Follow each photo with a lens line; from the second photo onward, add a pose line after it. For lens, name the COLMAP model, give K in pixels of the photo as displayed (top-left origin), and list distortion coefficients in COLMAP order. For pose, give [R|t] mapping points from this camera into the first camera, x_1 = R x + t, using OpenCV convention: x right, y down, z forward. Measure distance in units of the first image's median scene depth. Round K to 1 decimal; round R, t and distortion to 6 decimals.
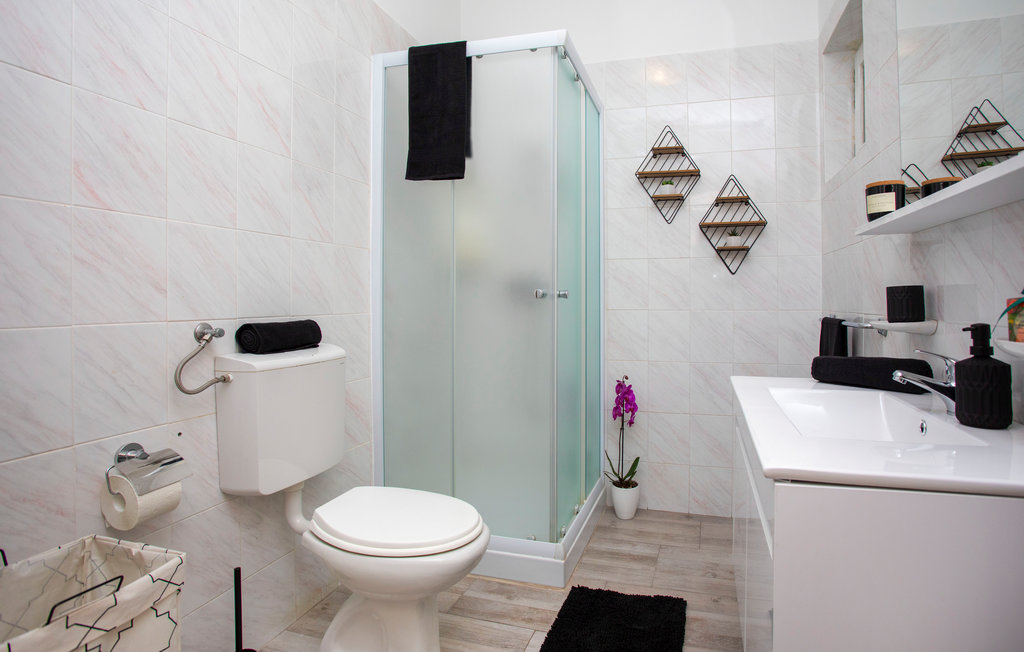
lens RADIAL K [[516.3, 0, 574.4], [0, 516.3, 304.4], [0, 0, 1]] dist [-0.056373, 0.016607]
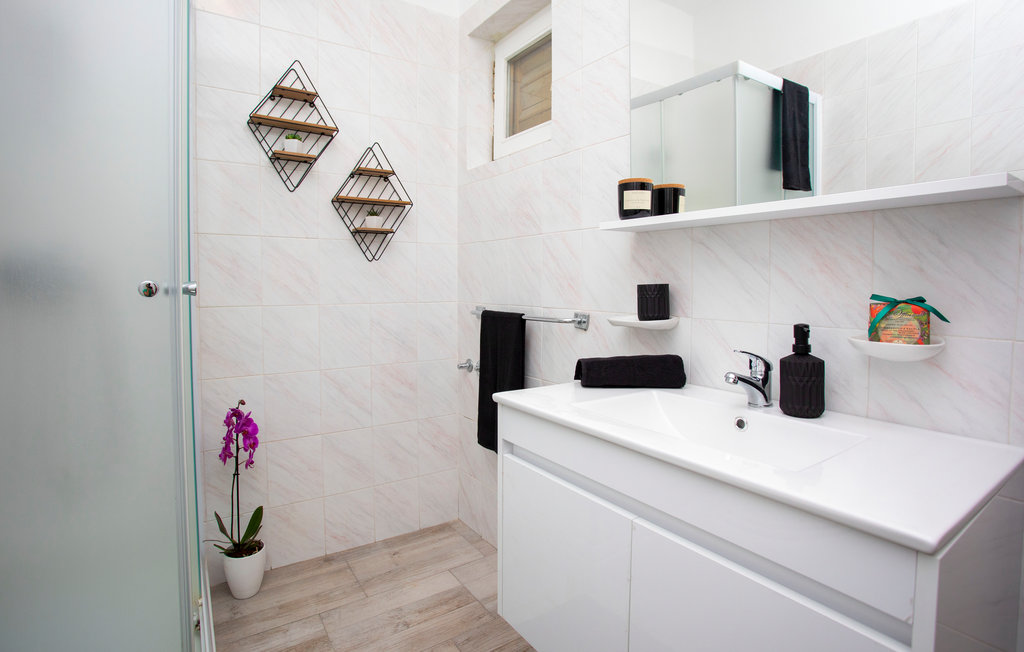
lens RADIAL K [[508.6, 0, 511.8], [0, 508.6, 308.3], [0, 0, 1]] dist [-0.054564, 0.023154]
pose [[0.671414, -0.033599, 0.740321, -0.205646], [0.002214, 0.999058, 0.043334, -0.021916], [-0.741080, -0.027456, 0.670856, 0.349643]]
